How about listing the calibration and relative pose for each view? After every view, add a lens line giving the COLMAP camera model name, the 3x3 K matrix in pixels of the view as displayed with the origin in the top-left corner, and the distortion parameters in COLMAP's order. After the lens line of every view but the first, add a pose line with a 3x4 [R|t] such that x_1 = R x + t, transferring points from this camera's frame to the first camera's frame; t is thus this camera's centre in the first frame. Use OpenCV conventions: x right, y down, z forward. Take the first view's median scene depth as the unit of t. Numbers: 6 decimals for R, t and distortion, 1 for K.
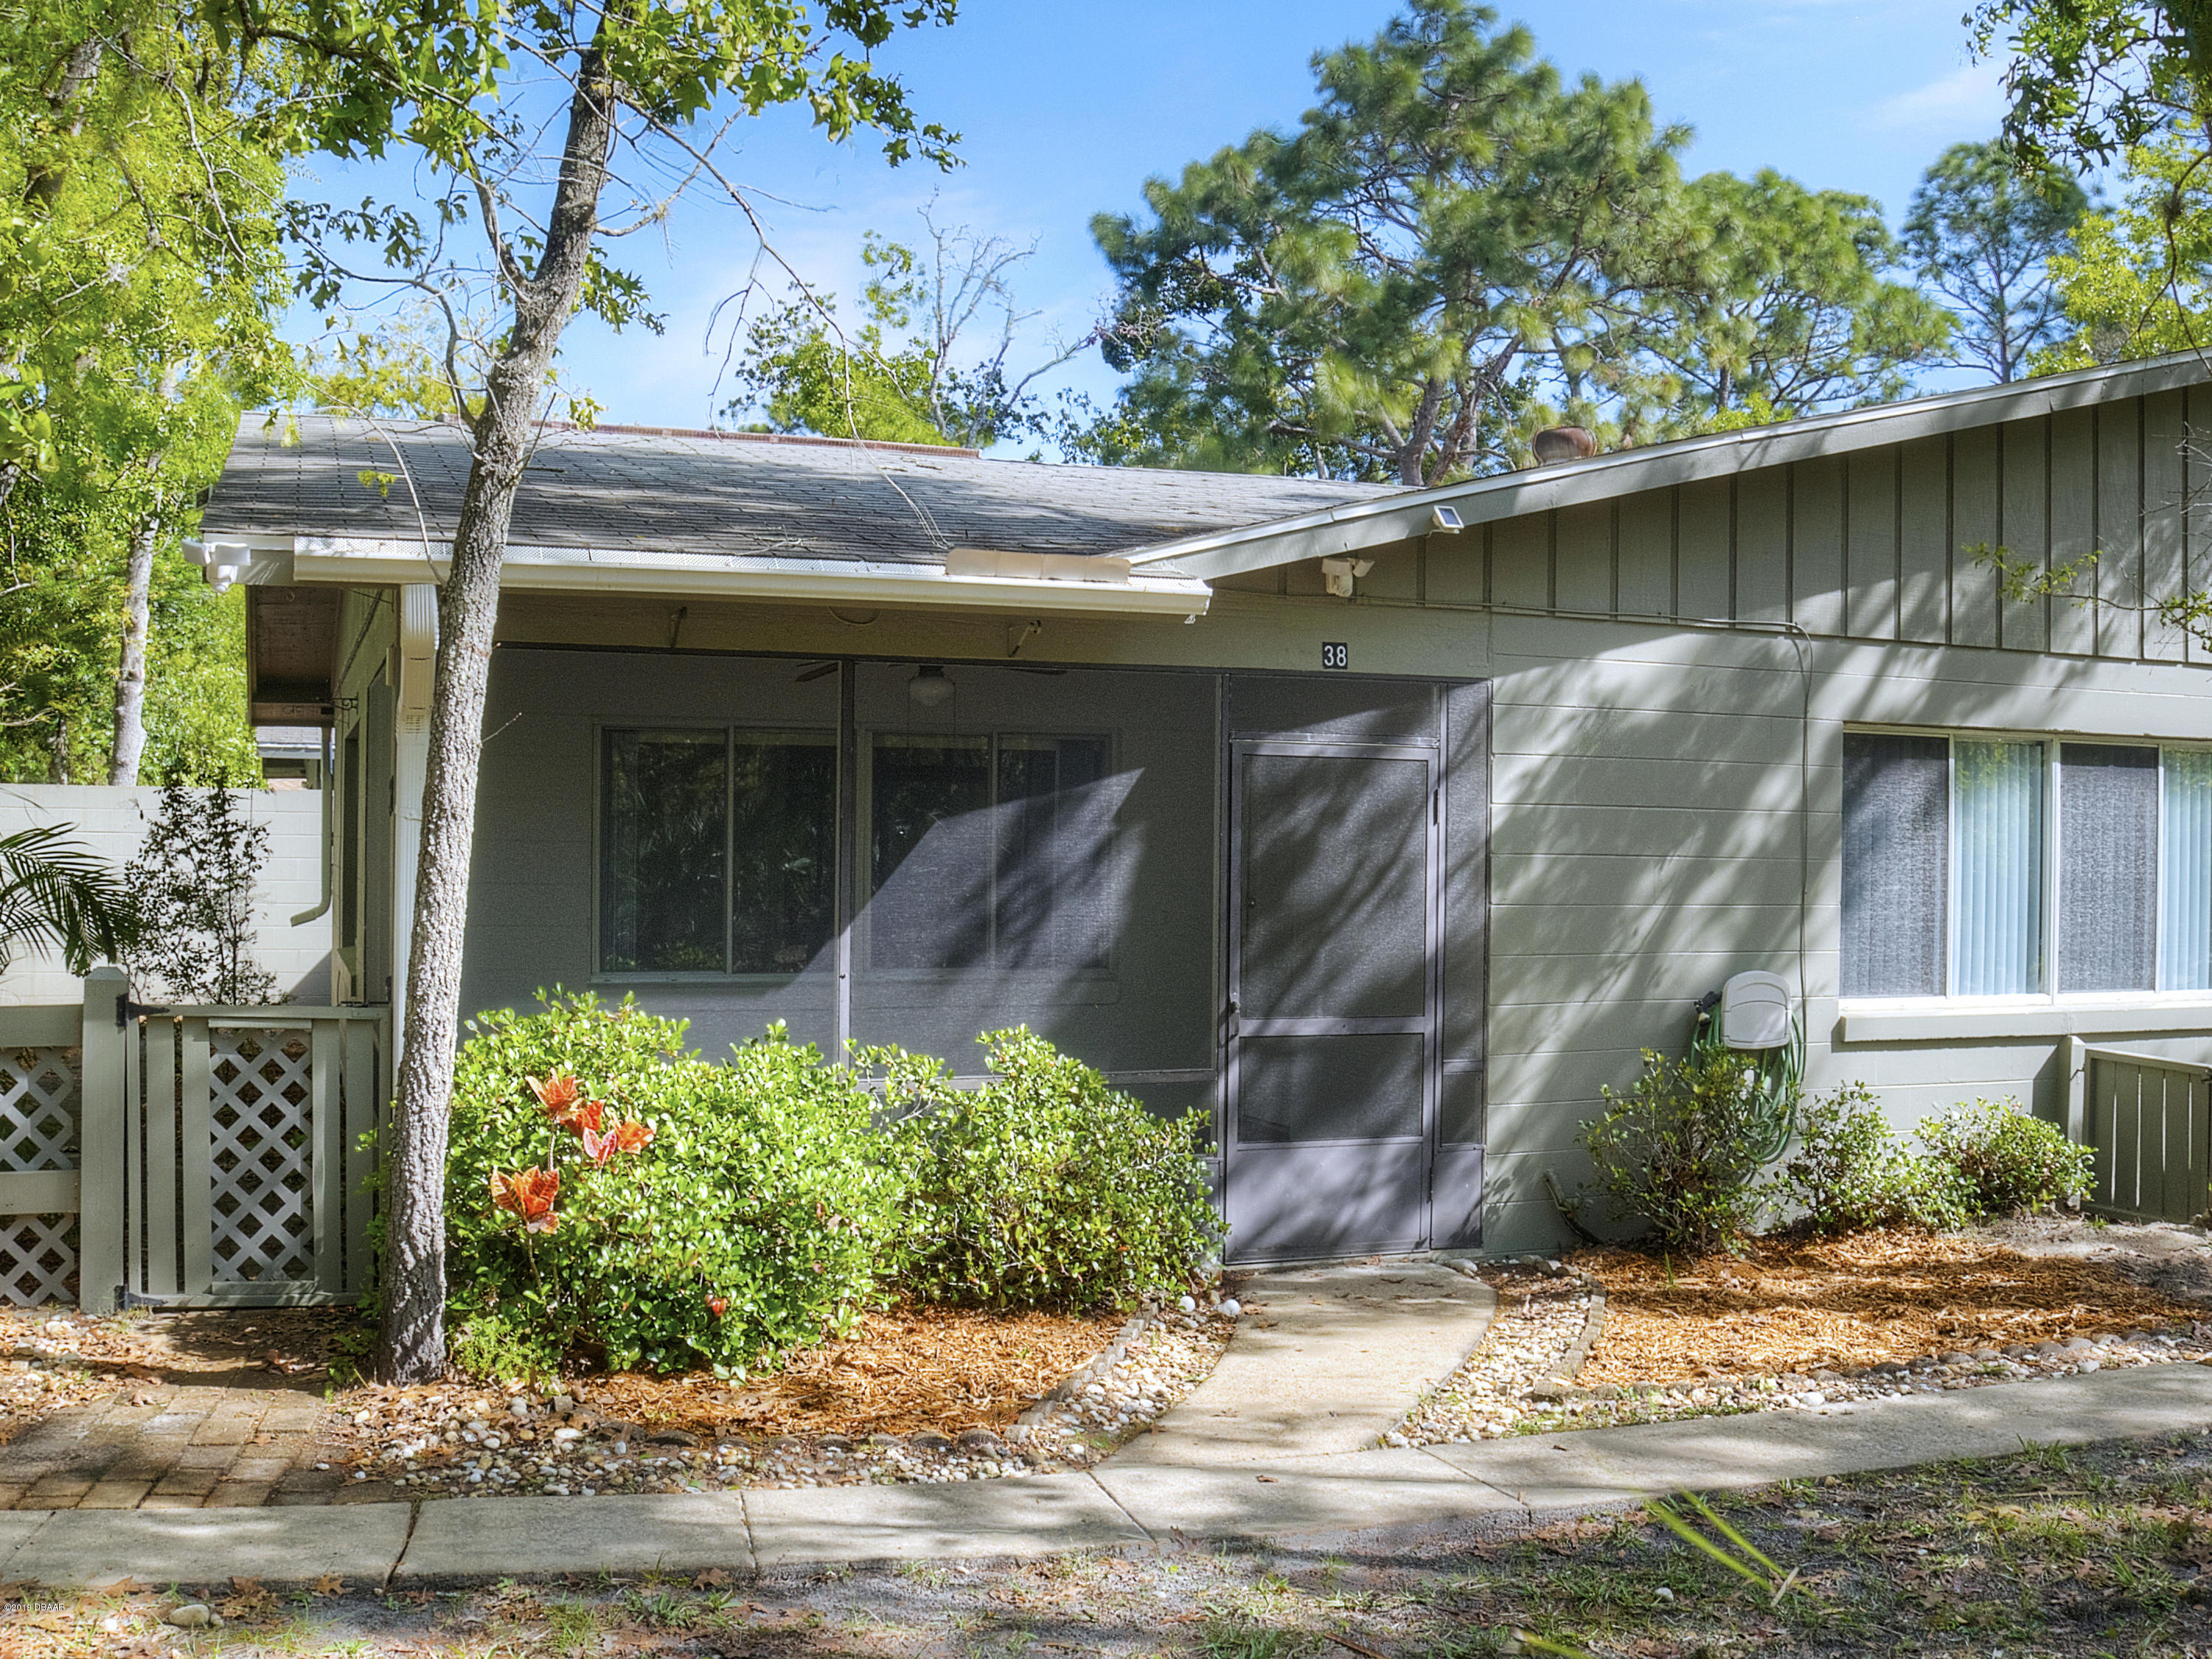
lens RADIAL K [[2194.3, 0, 1106.0], [0, 2194.3, 829.5], [0, 0, 1]] dist [-0.211555, 0.207690]
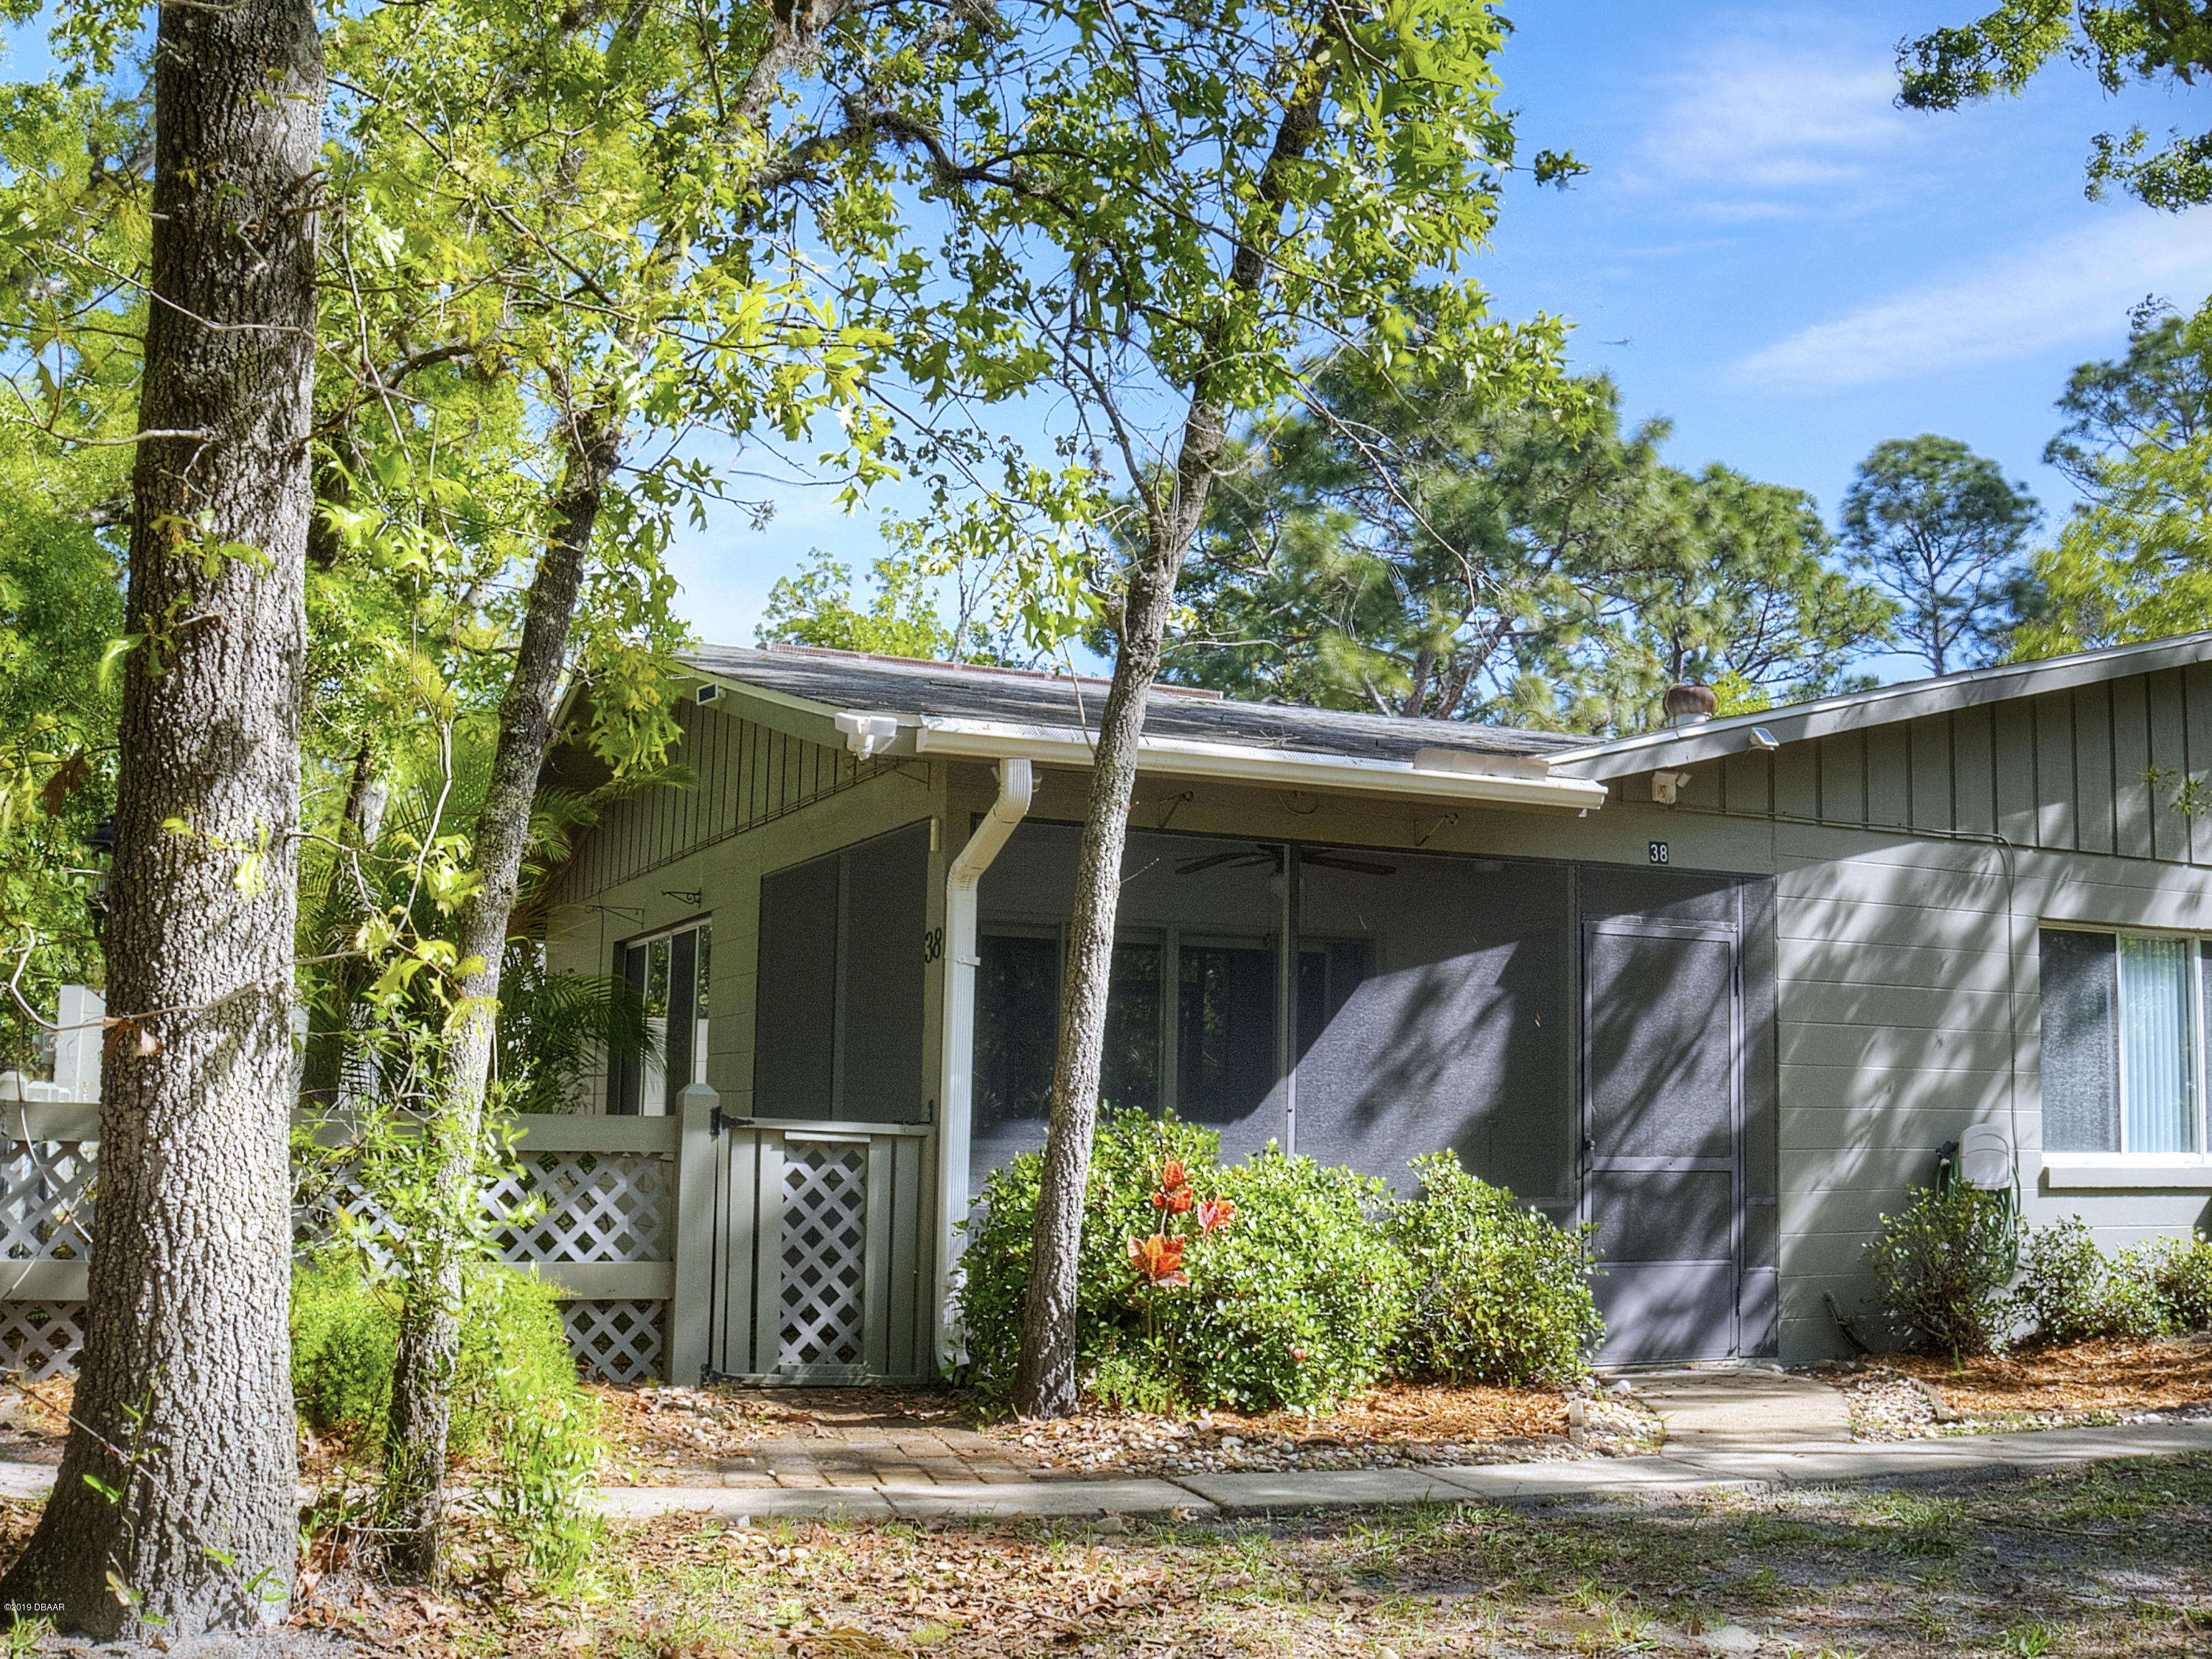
lens RADIAL K [[2236.1, 0, 1106.0], [0, 2236.1, 829.5], [0, 0, 1]] dist [-0.214502, 0.163201]
pose [[0.998487, 0.015990, 0.052613, -0.260015], [-0.009067, 0.991566, -0.129283, 0.066651], [-0.054236, 0.128610, 0.990211, -0.182347]]
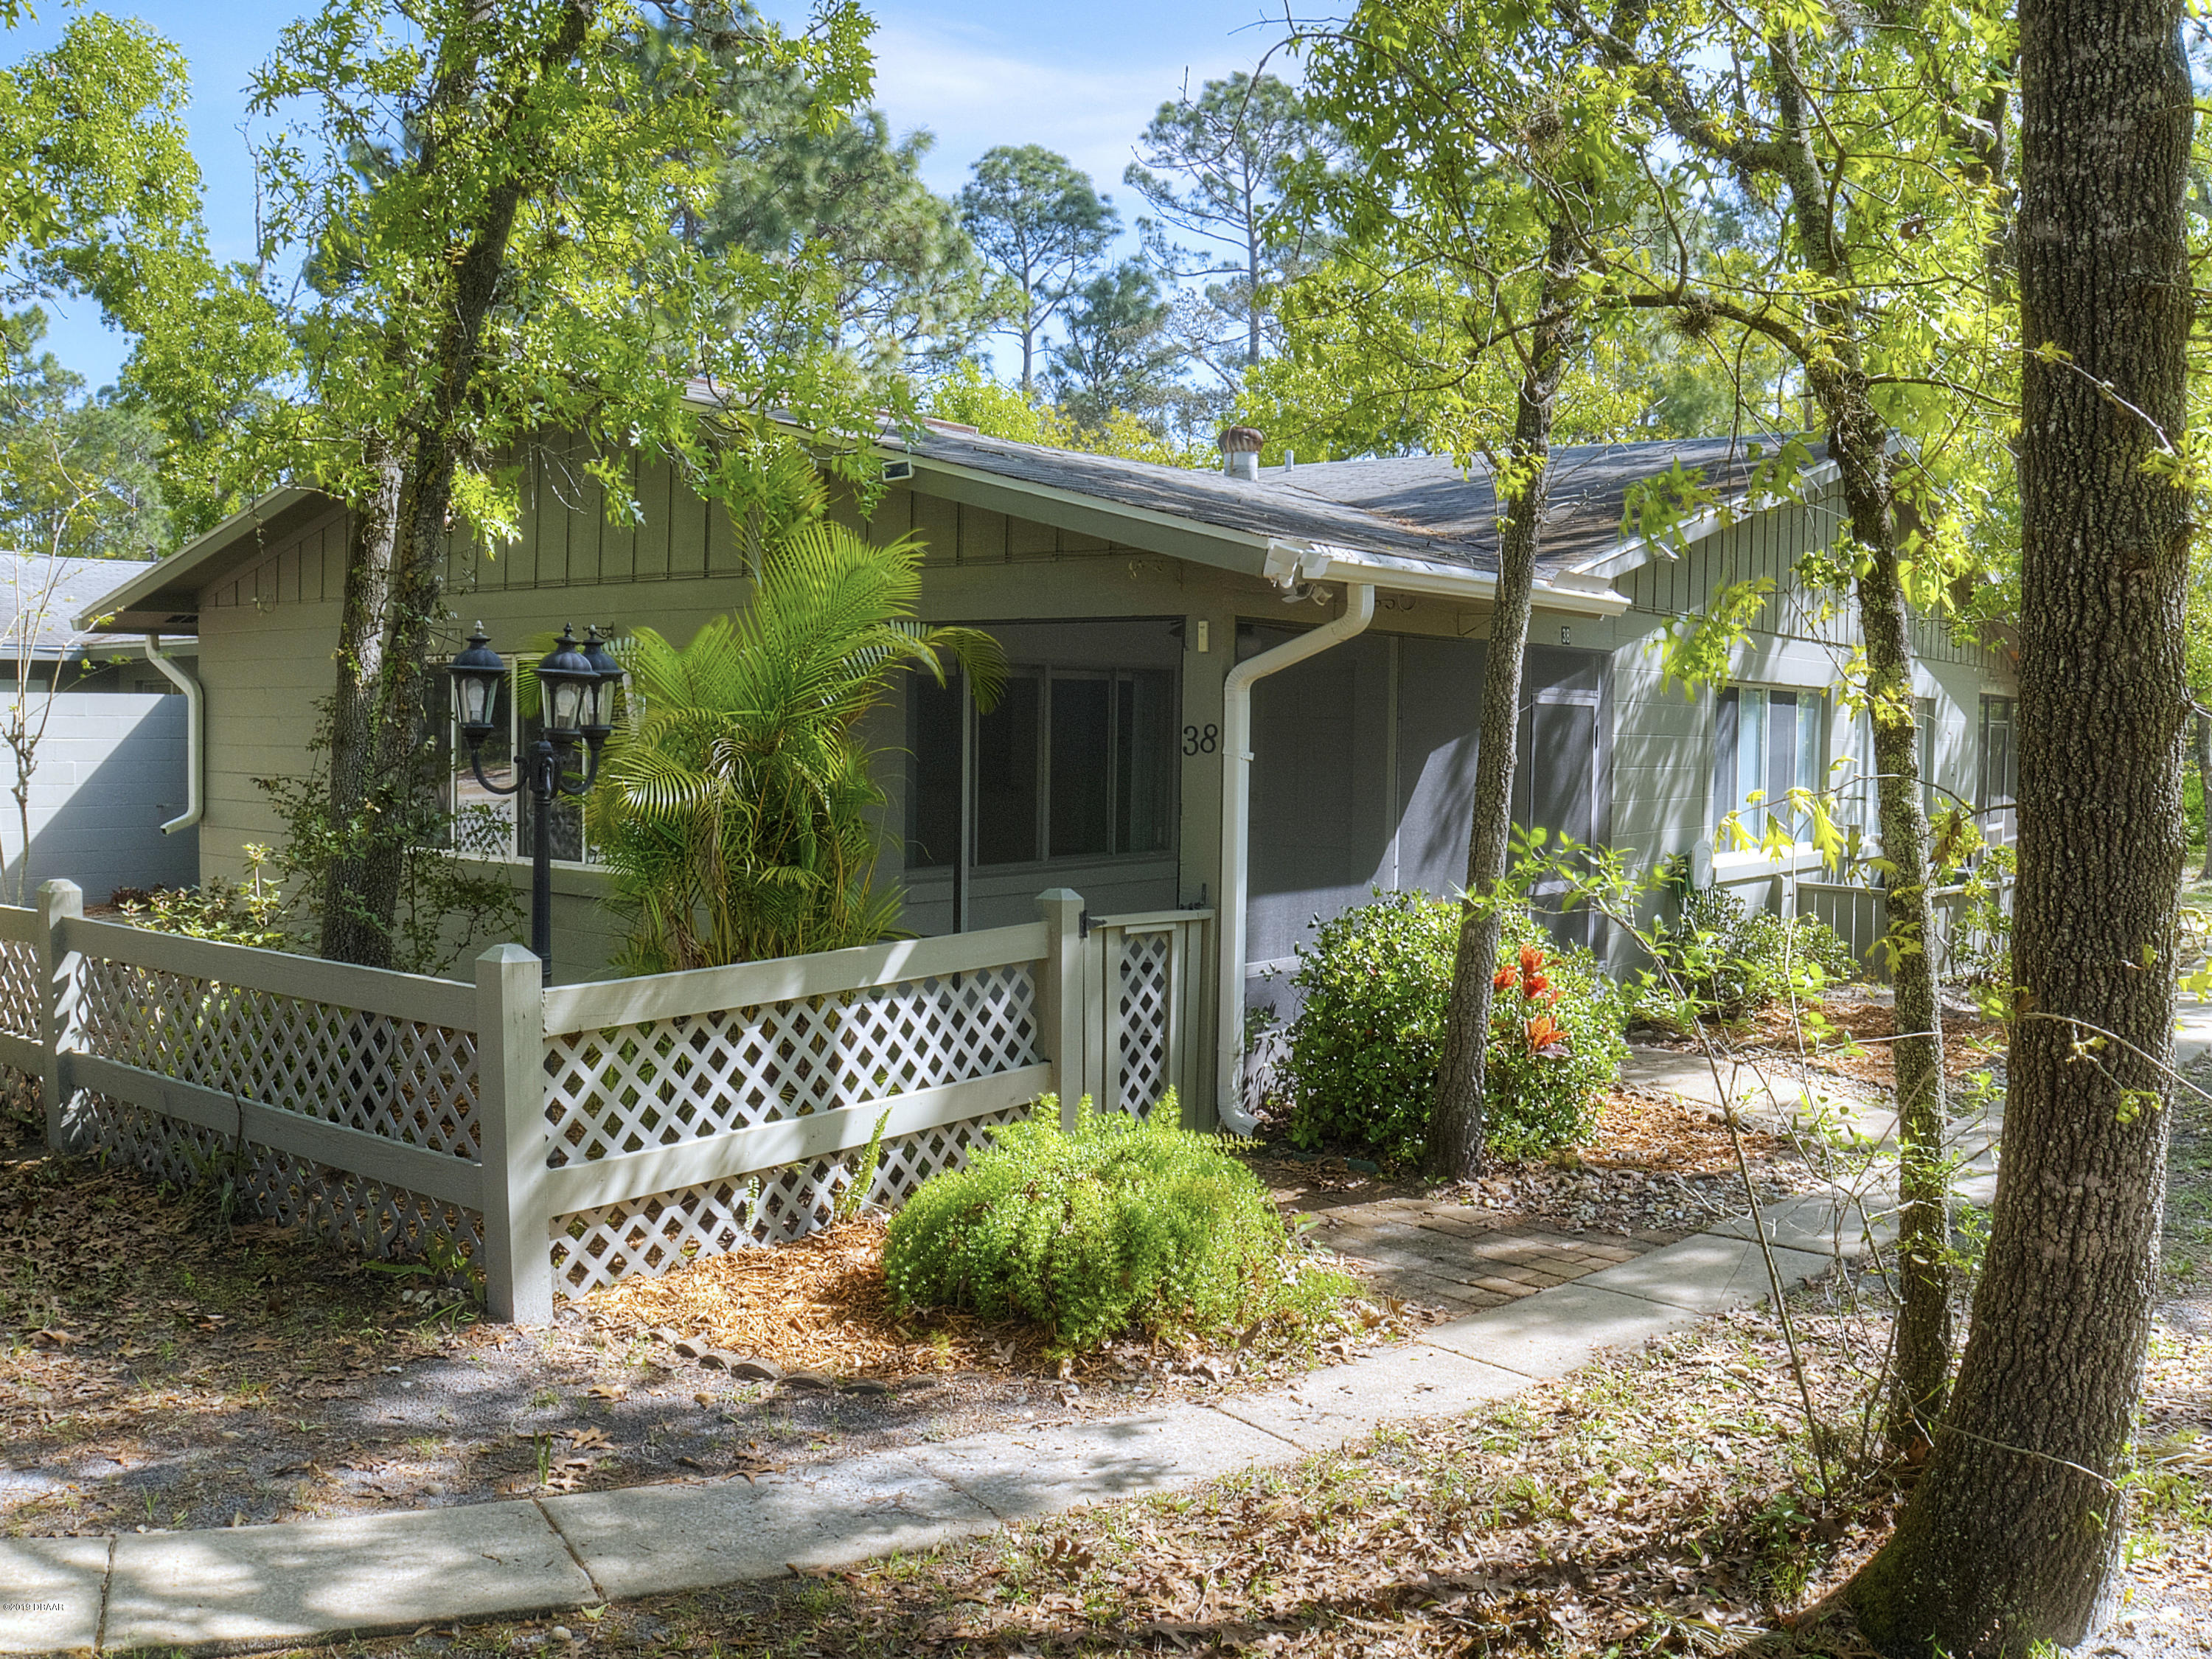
lens RADIAL K [[1961.9, 0, 1106.0], [0, 1961.9, 829.5], [0, 0, 1]] dist [-0.198821, -0.000424]
pose [[0.843989, -0.028620, 0.535597, -0.847172], [-0.008259, 0.997763, 0.066331, -0.032777], [-0.536297, -0.060406, 0.841865, 0.059222]]
